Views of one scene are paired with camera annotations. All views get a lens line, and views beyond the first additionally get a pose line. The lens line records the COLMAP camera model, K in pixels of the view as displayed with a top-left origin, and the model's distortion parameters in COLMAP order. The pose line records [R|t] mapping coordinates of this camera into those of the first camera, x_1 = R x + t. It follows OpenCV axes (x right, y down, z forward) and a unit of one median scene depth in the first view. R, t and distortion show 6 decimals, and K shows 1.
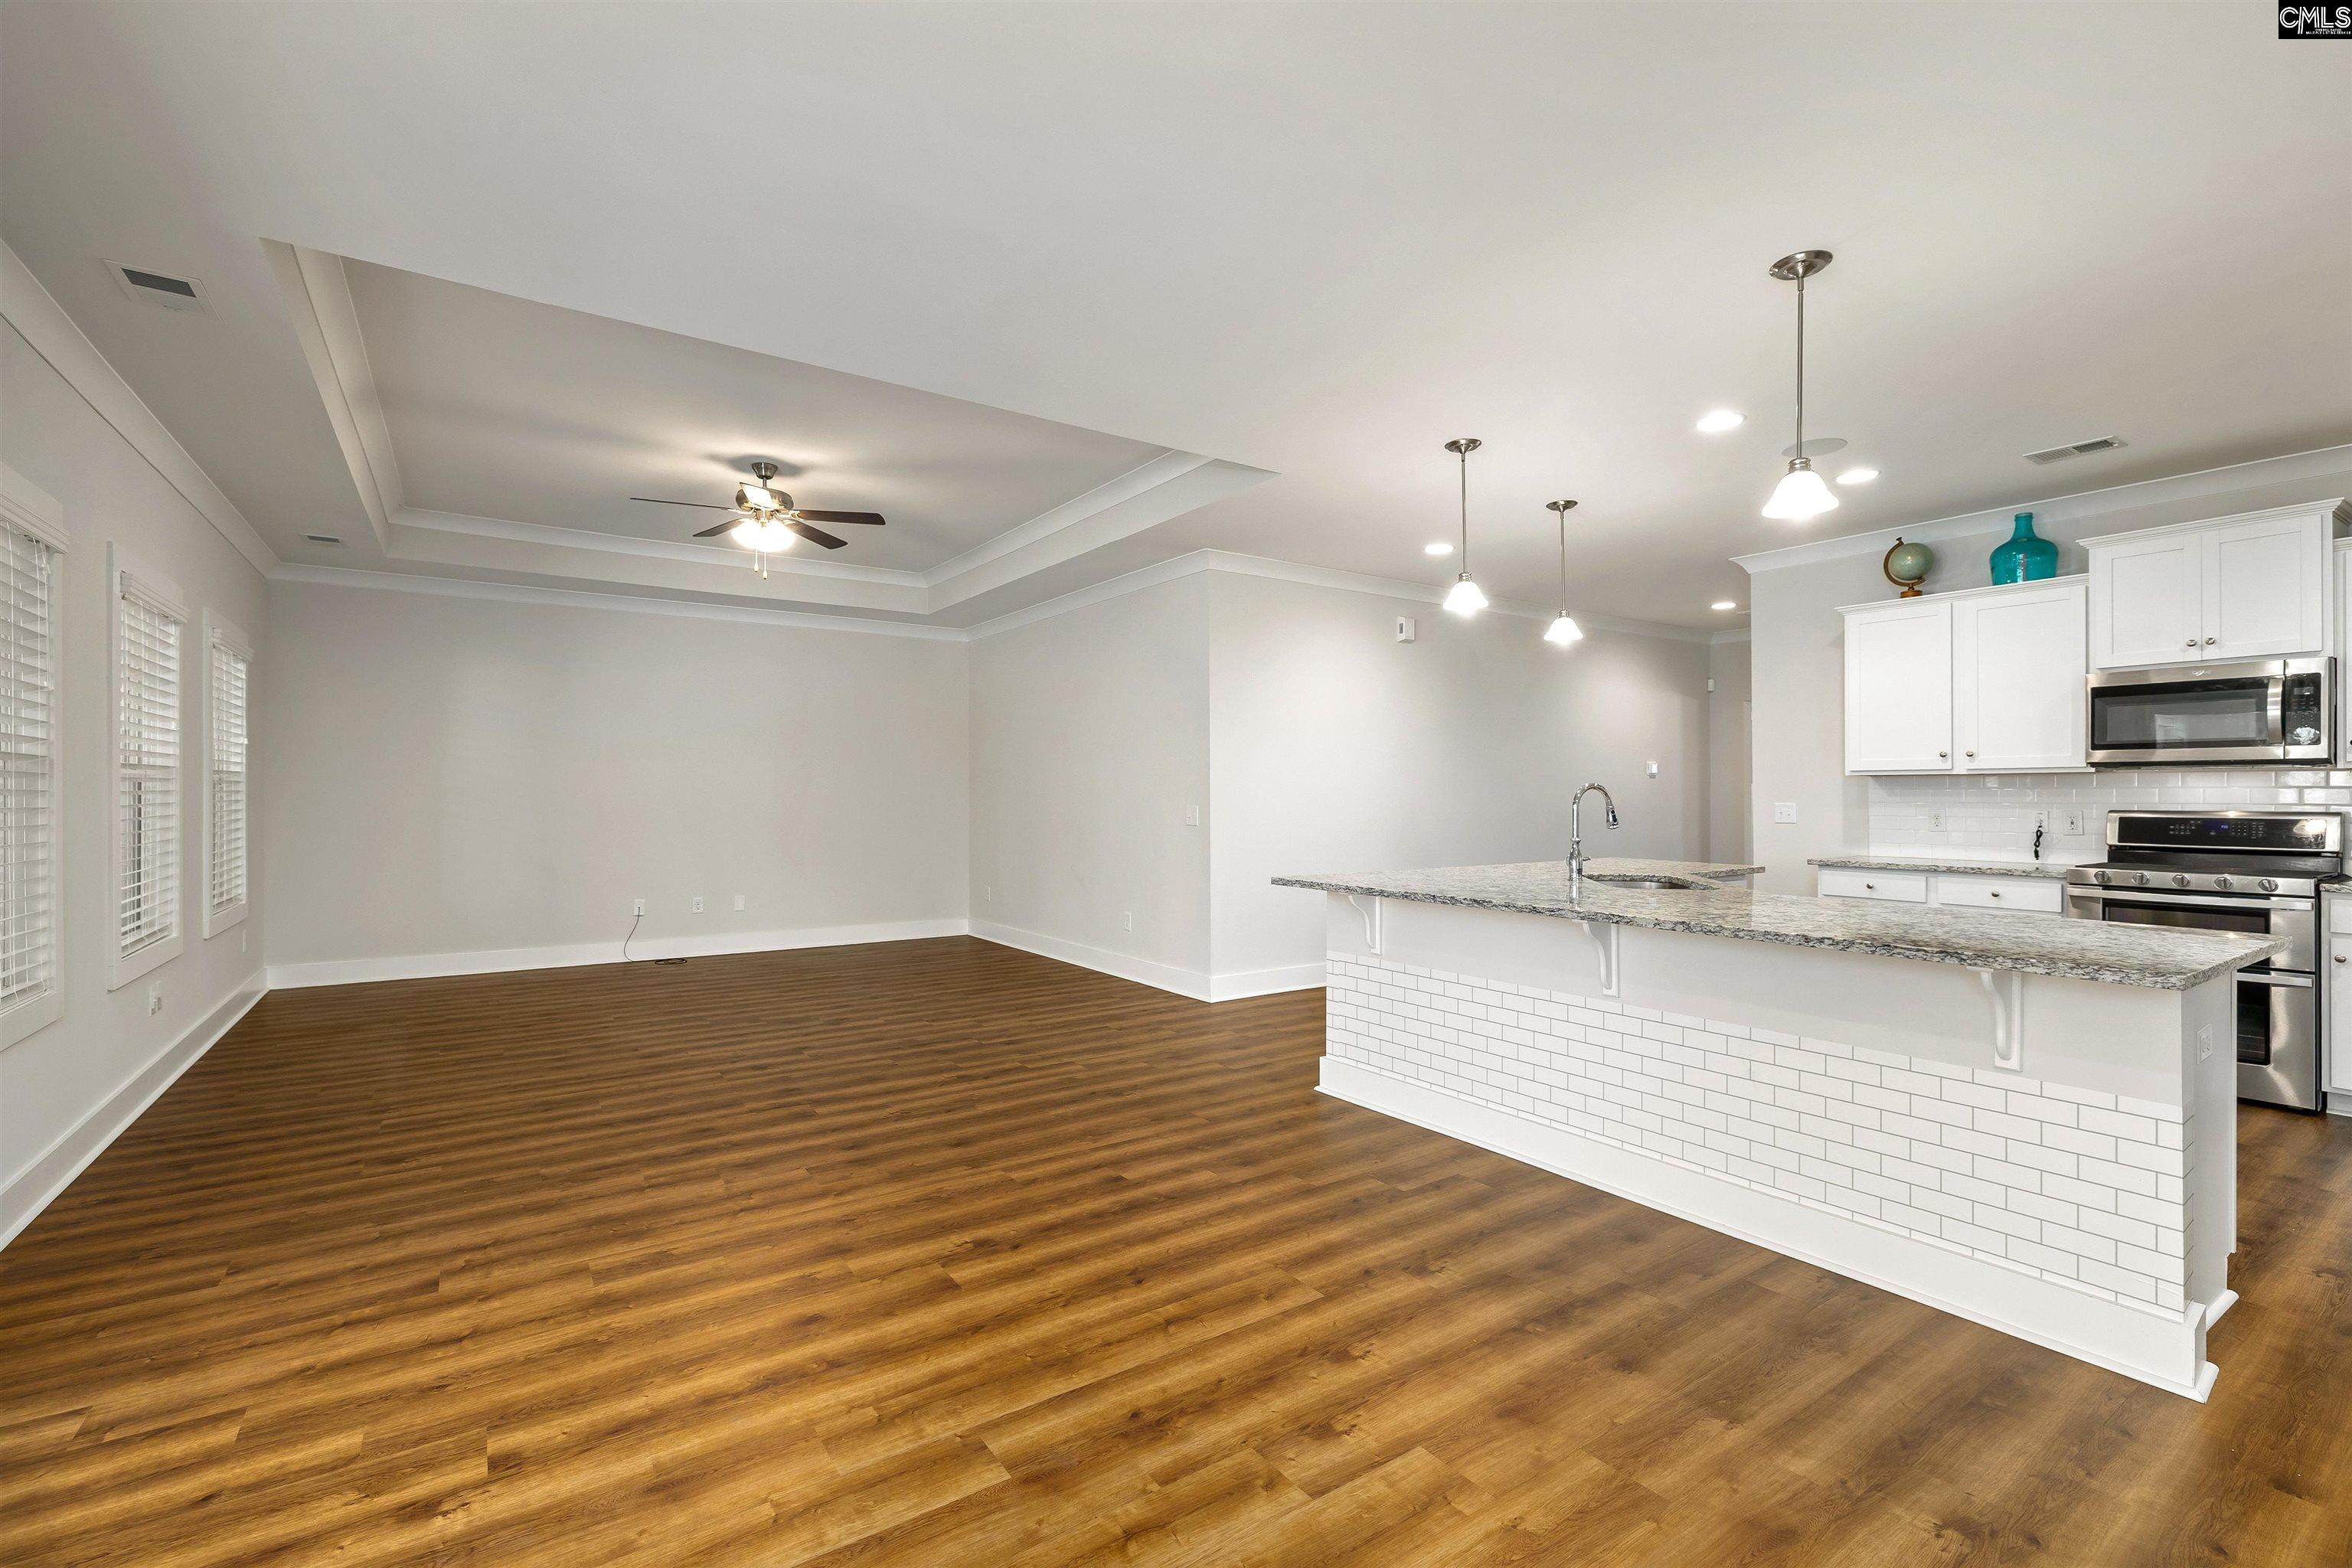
lens RADIAL K [[1027.3, 0, 1176.1], [0, 1027.3, 792.4], [0, 0, 1]] dist [0.003586, 0.000516]
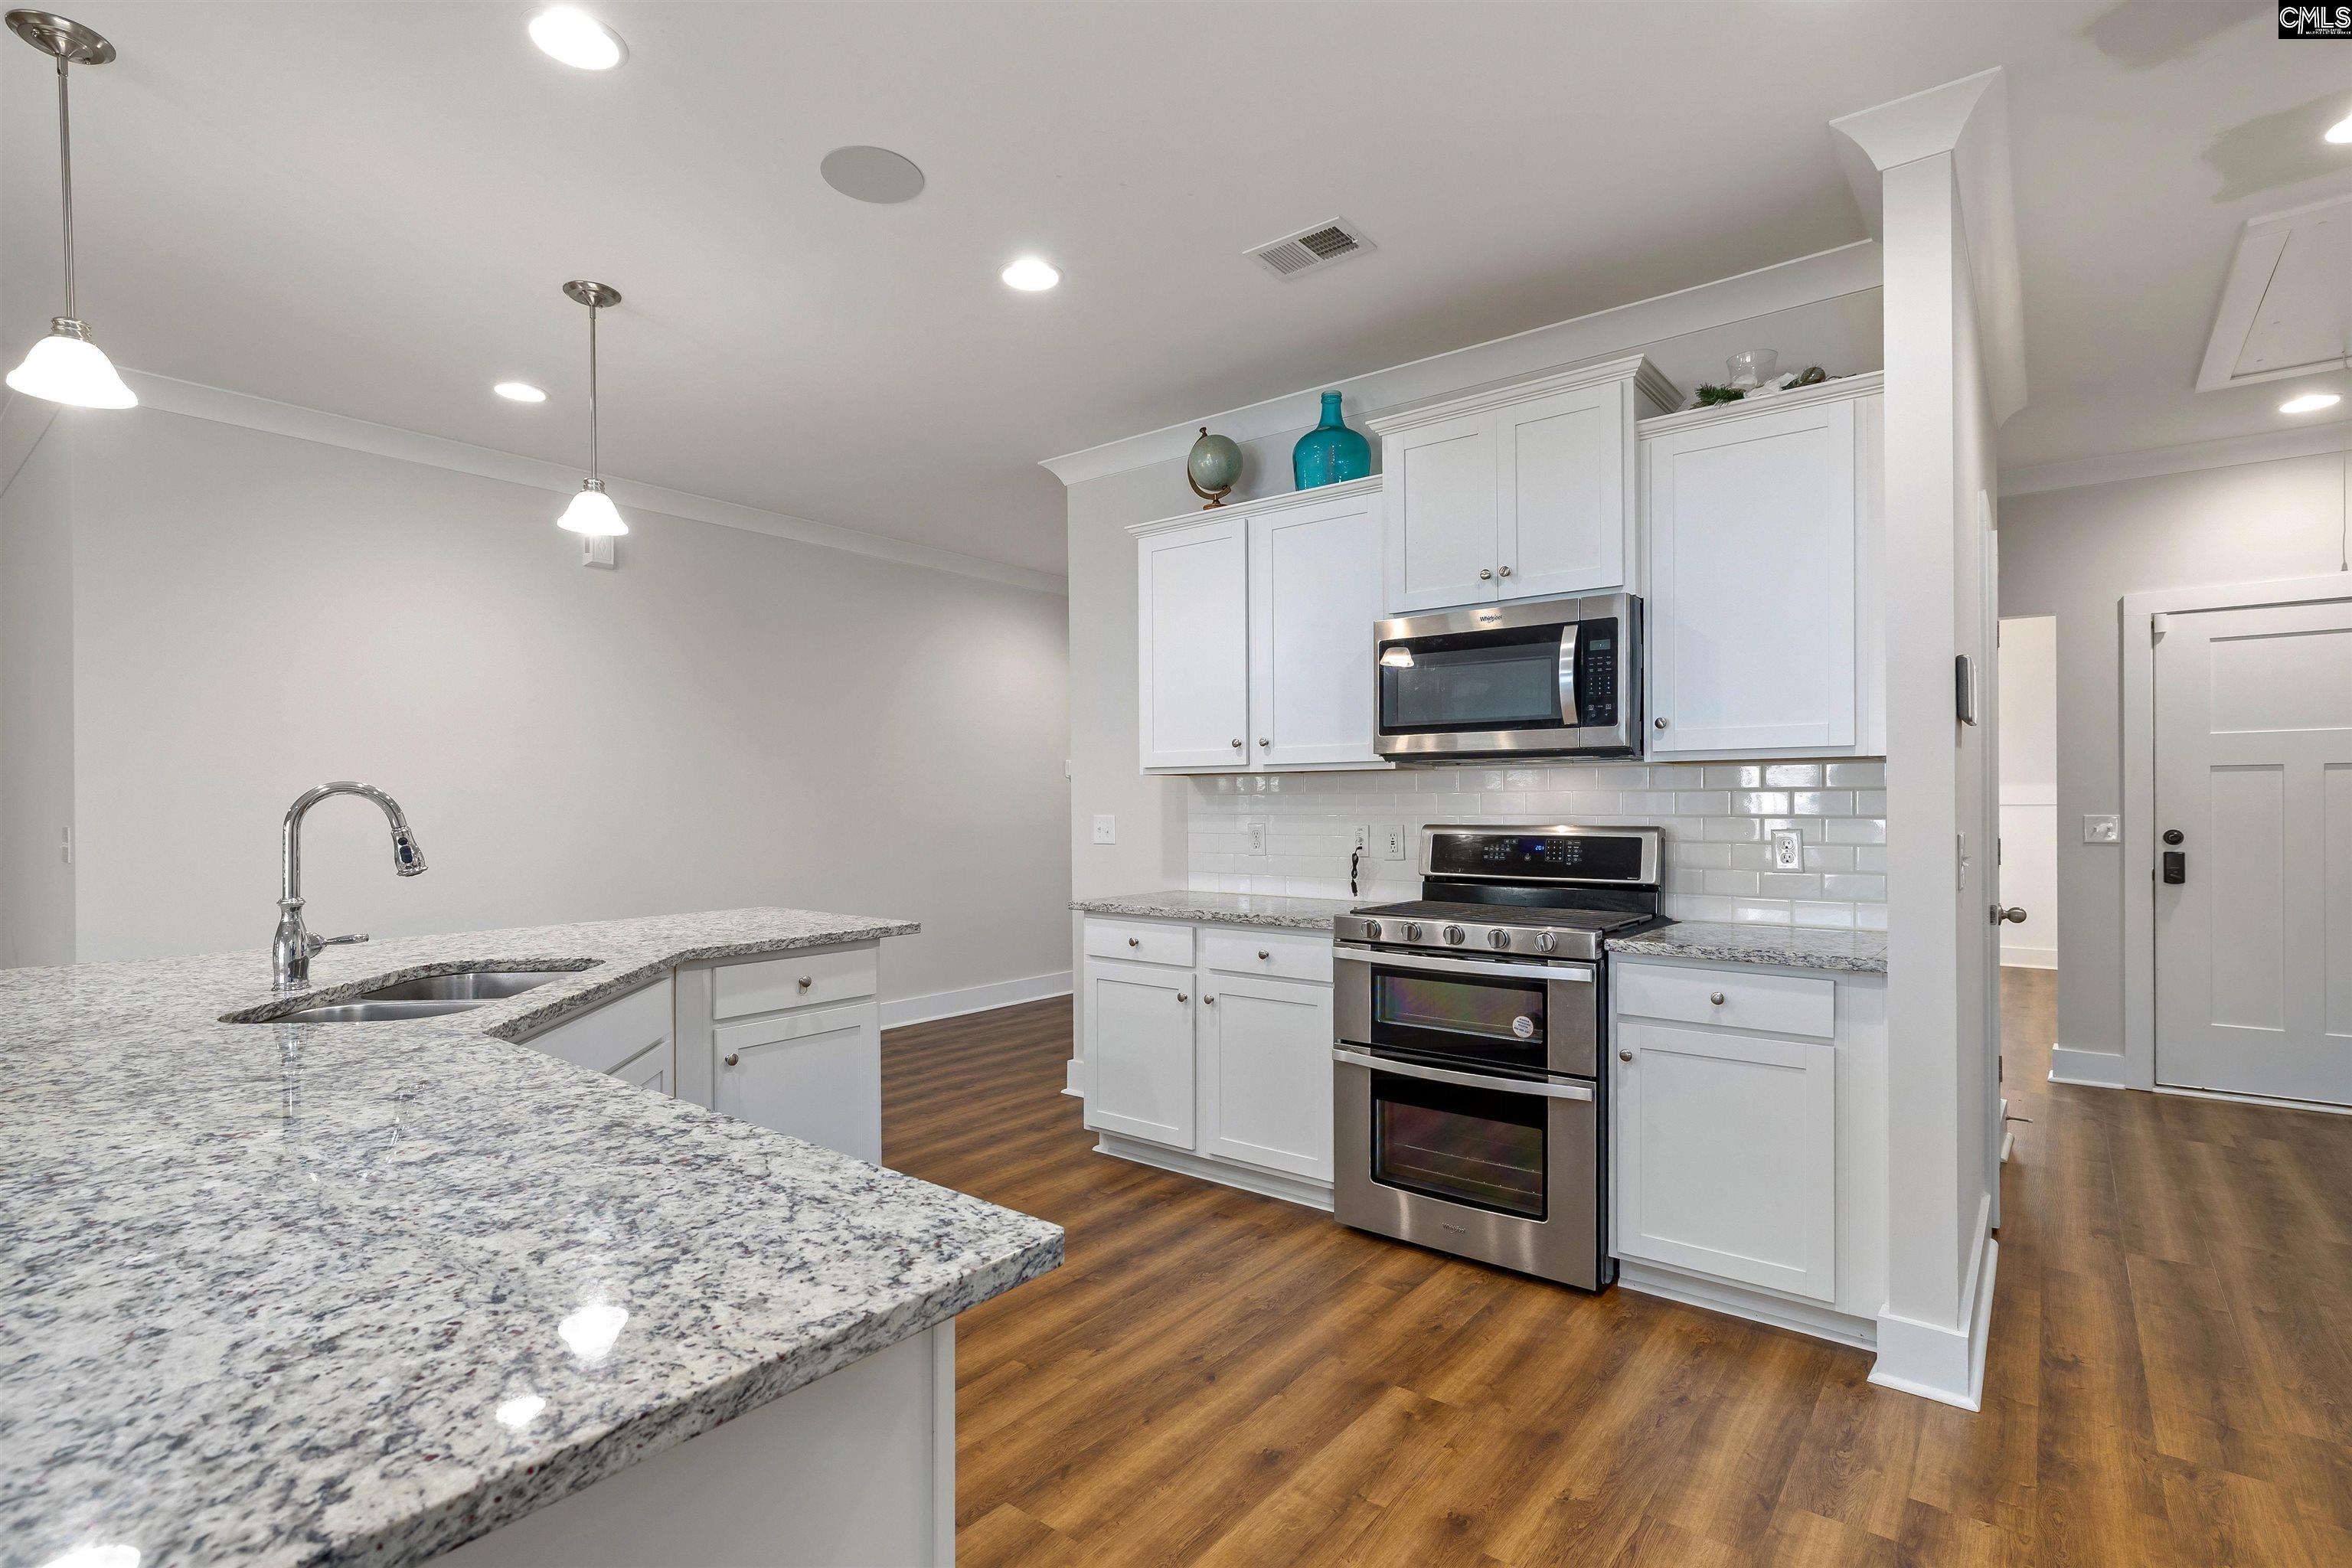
lens RADIAL K [[1111.2, 0, 1179.1], [0, 1111.2, 806.0], [0, 0, 1]] dist [-0.000342, 0.000397]
pose [[0.954533, -0.004905, 0.298066, 0.612012], [0.003424, 0.999979, 0.005493, 0.000134], [-0.298087, -0.004223, 0.954529, 0.393444]]
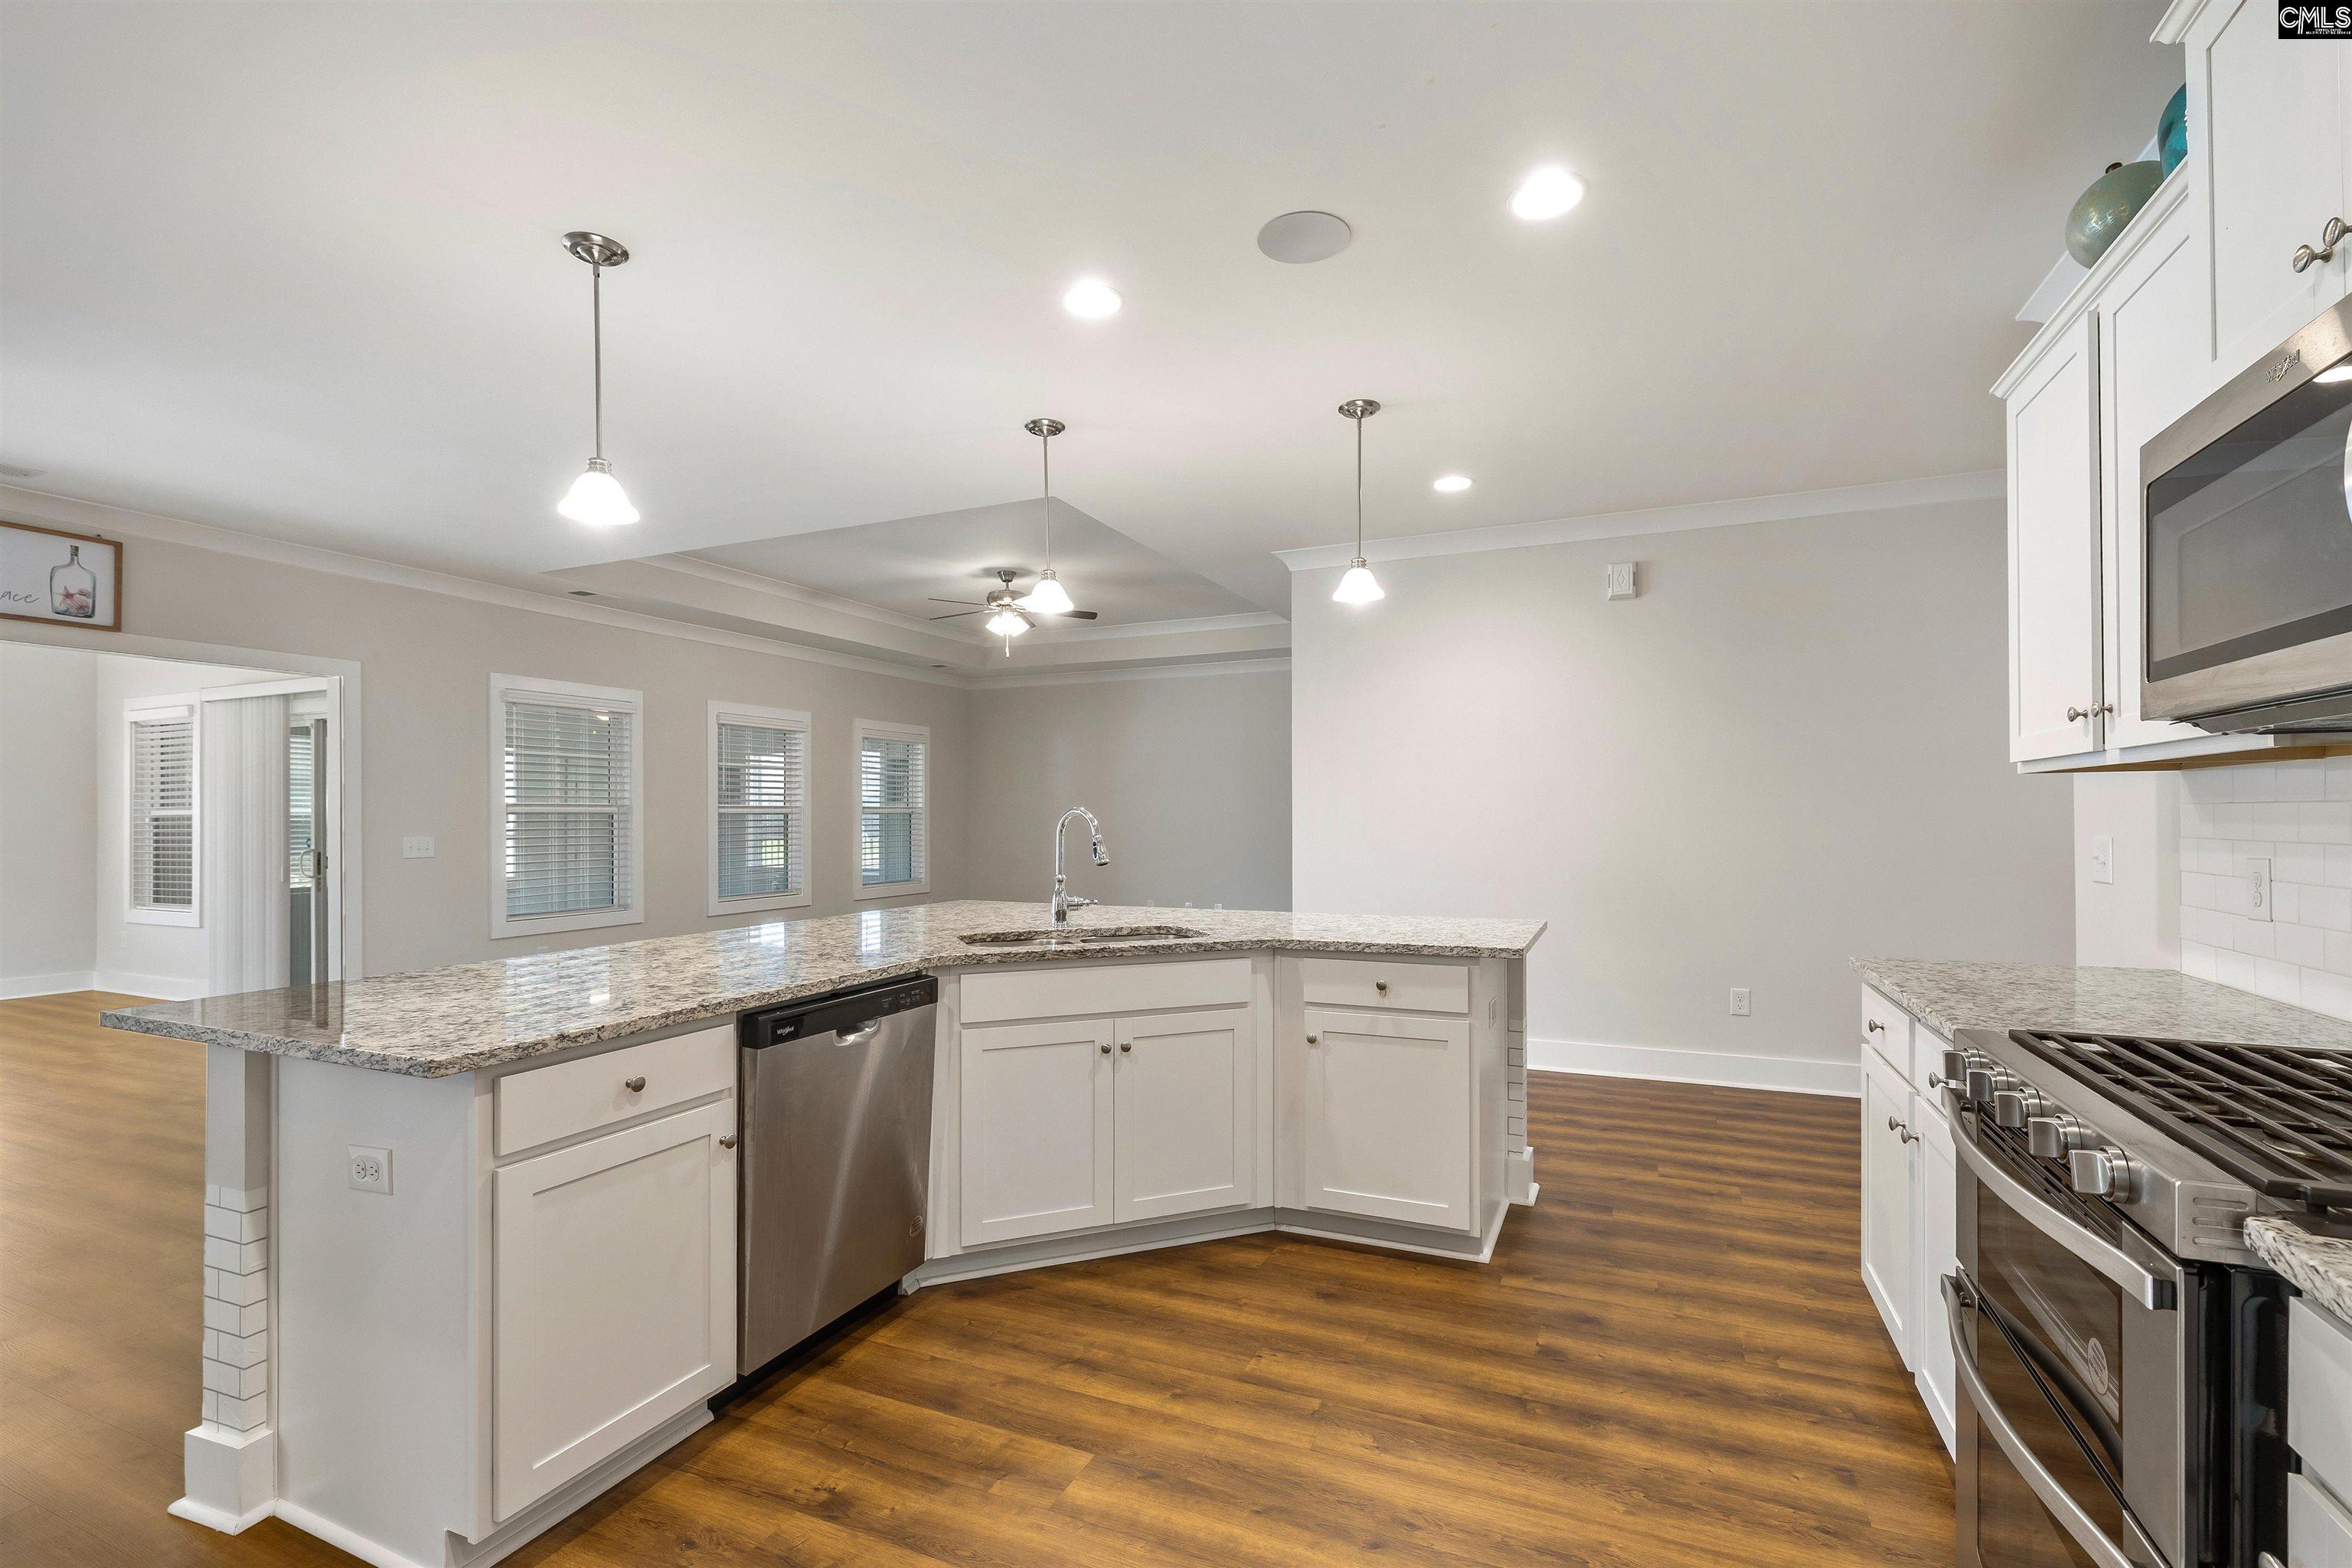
lens RADIAL K [[1029.6, 0, 1178.2], [0, 1029.6, 817.5], [0, 0, 1]] dist [0.000188, 0.000145]
pose [[0.524511, -0.004149, -0.851394, 1.110305], [0.009036, 0.999959, 0.000694, -0.002008], [0.851356, -0.008057, 0.524527, 0.642887]]
